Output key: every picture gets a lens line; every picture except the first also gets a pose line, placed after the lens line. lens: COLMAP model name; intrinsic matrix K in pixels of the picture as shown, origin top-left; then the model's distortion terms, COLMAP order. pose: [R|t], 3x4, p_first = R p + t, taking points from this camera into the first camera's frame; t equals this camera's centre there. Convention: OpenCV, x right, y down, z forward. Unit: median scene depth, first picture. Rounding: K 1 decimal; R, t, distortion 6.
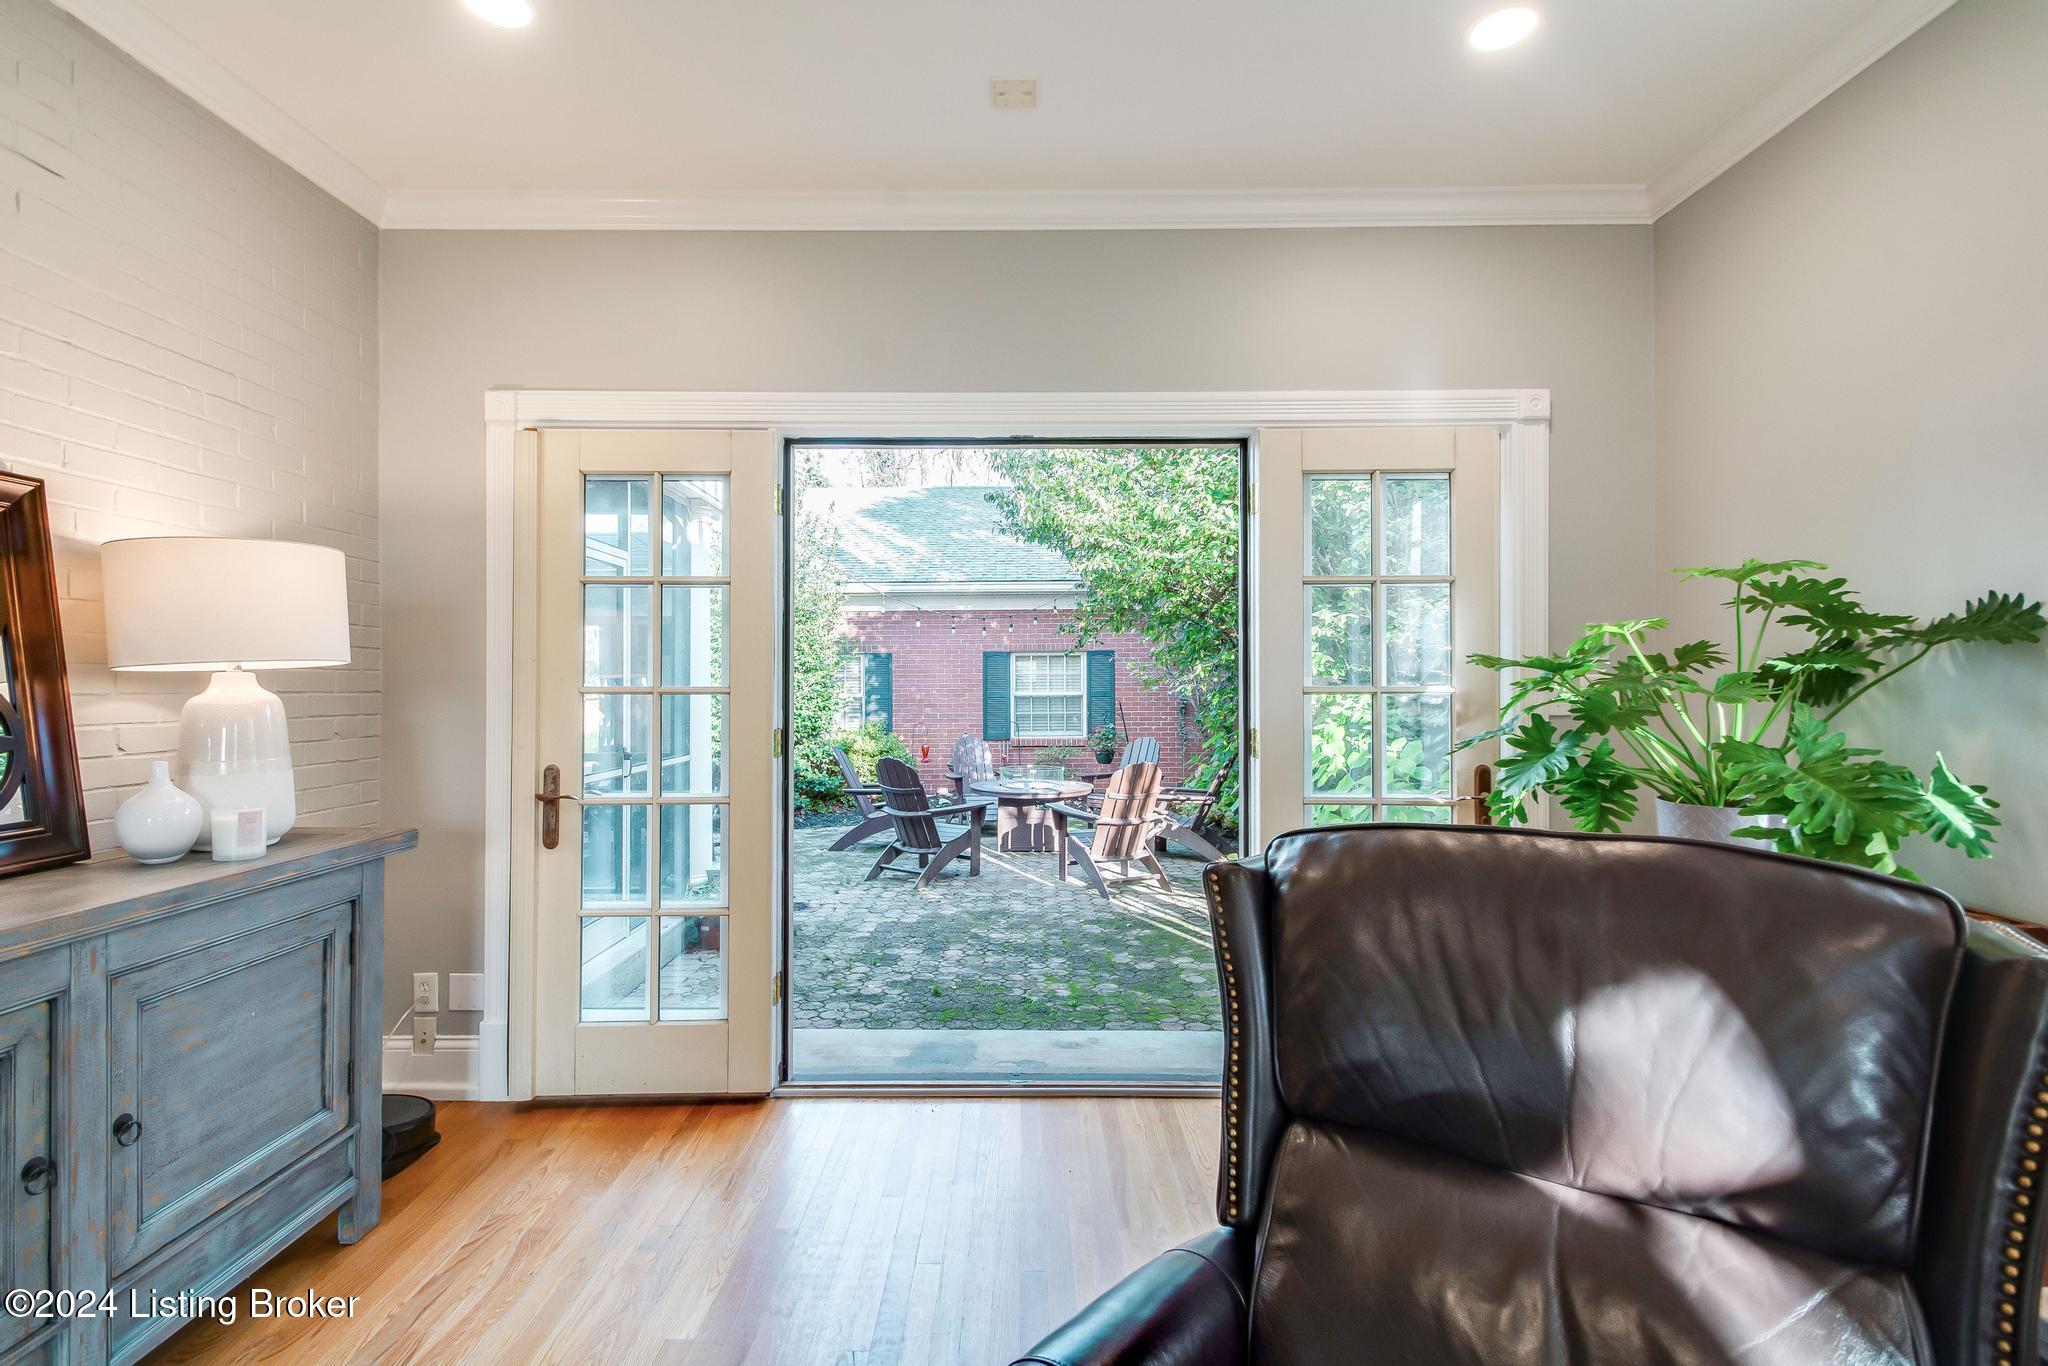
lens RADIAL K [[901.8, 0, 1008.0], [0, 901.8, 682.0], [0, 0, 1]] dist [-0.001210, -0.000410]
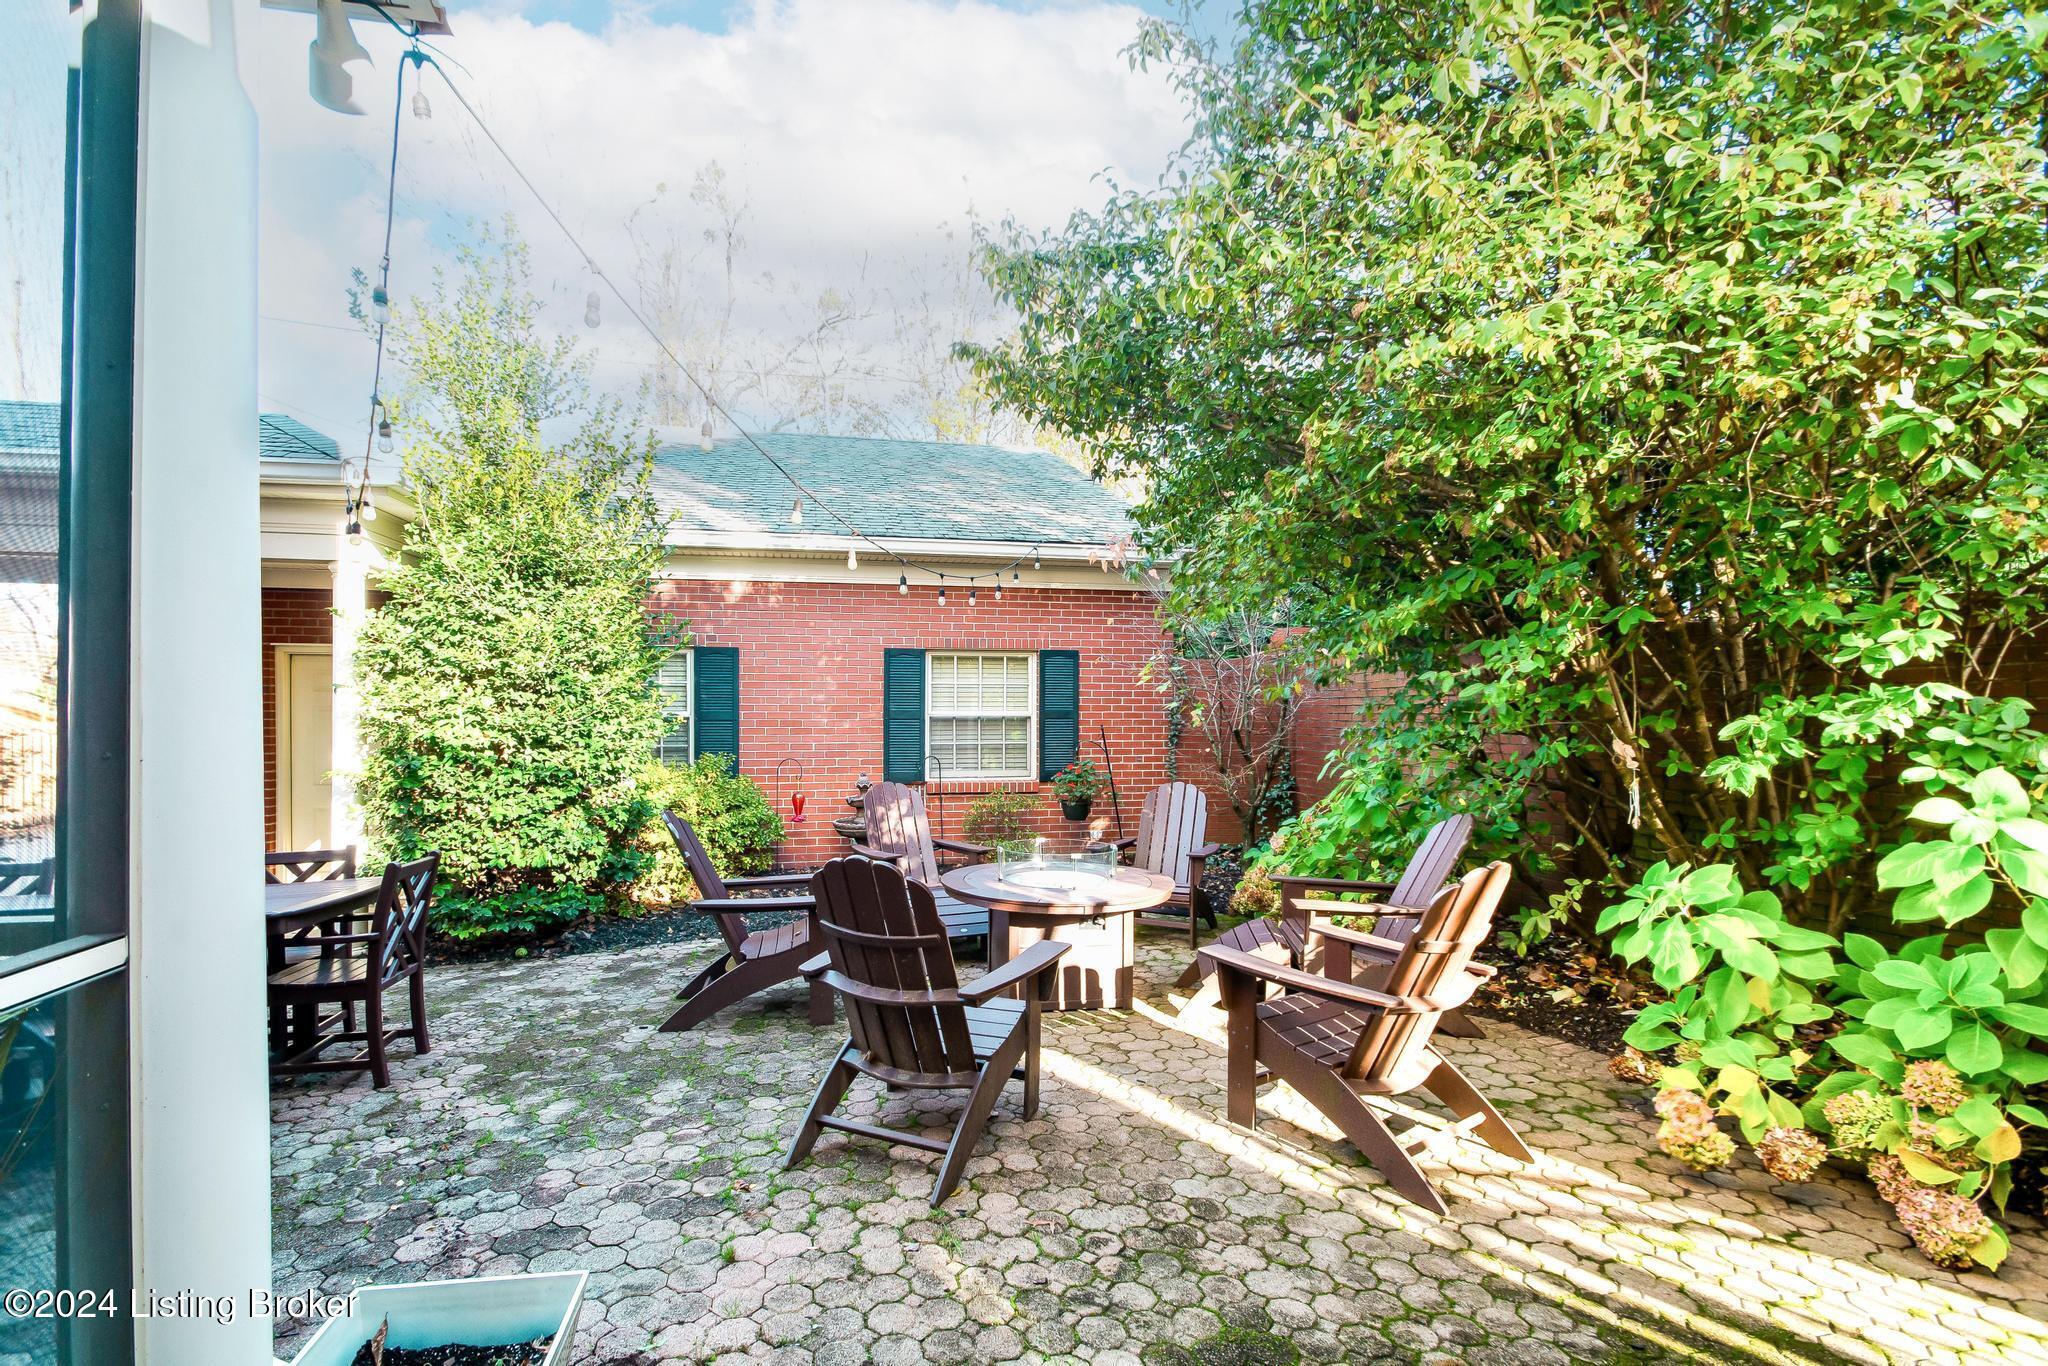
lens RADIAL K [[885.4, 0, 984.9], [0, 885.4, 713.2], [0, 0, 1]] dist [-0.000201, -0.009630]
pose [[0.976818, 0.007514, 0.213938, -0.111185], [-0.008445, 0.999958, 0.003439, 0.011993], [-0.213903, -0.005166, 0.976841, 0.425588]]
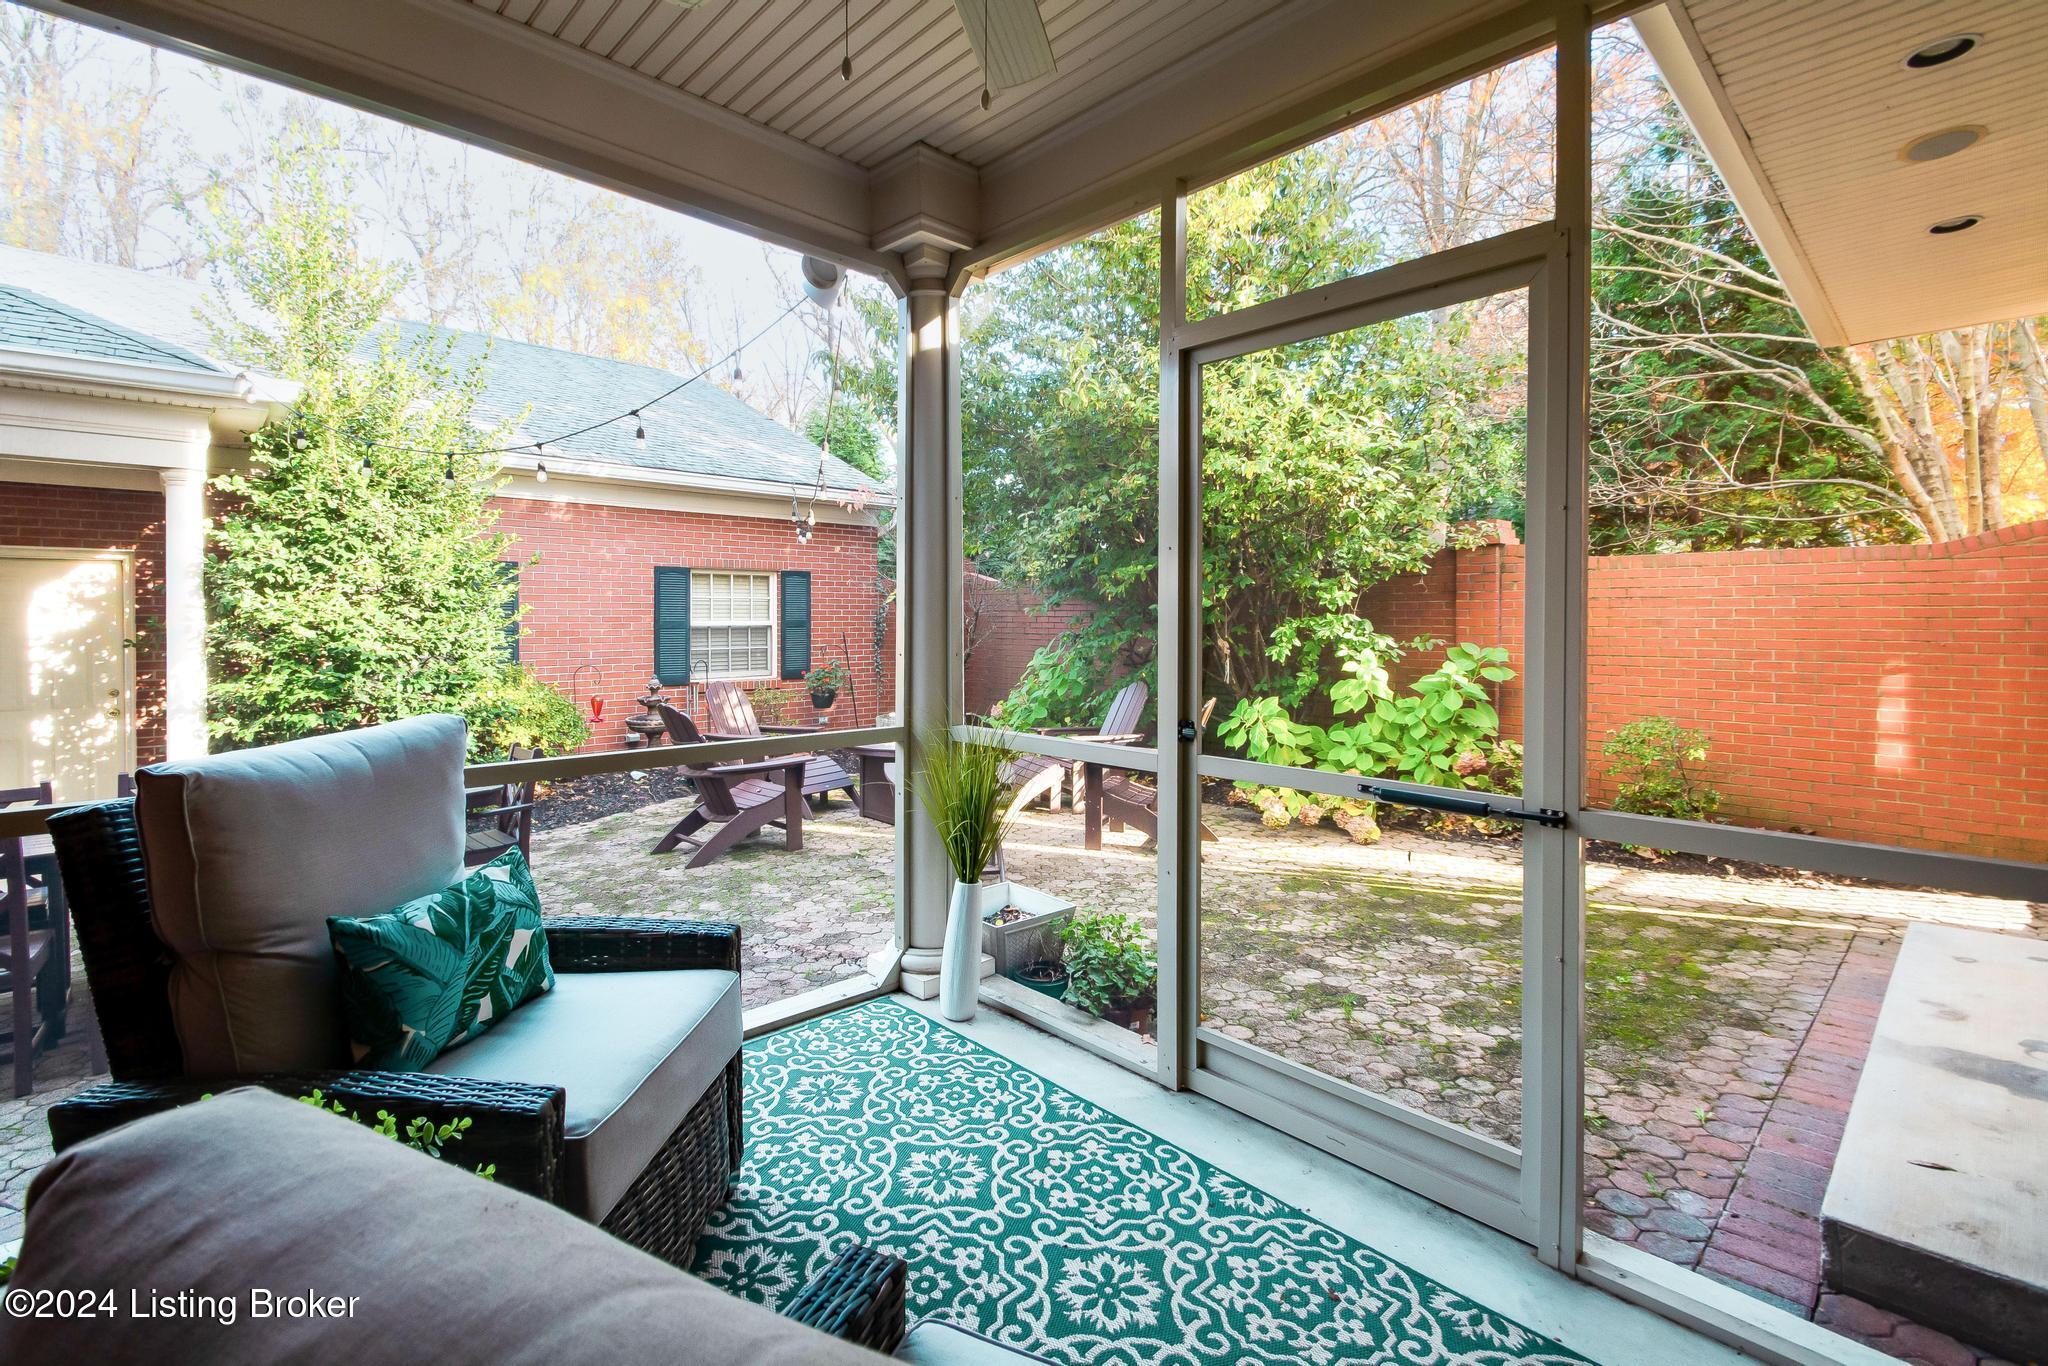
lens RADIAL K [[905.9, 0, 978.2], [0, 905.9, 627.1], [0, 0, 1]] dist [-0.001488, -0.000410]
pose [[0.734259, 0.005016, 0.678851, -0.397954], [-0.011354, 0.999924, 0.004892, 0.011263], [-0.678775, -0.011300, 0.734259, 0.329228]]
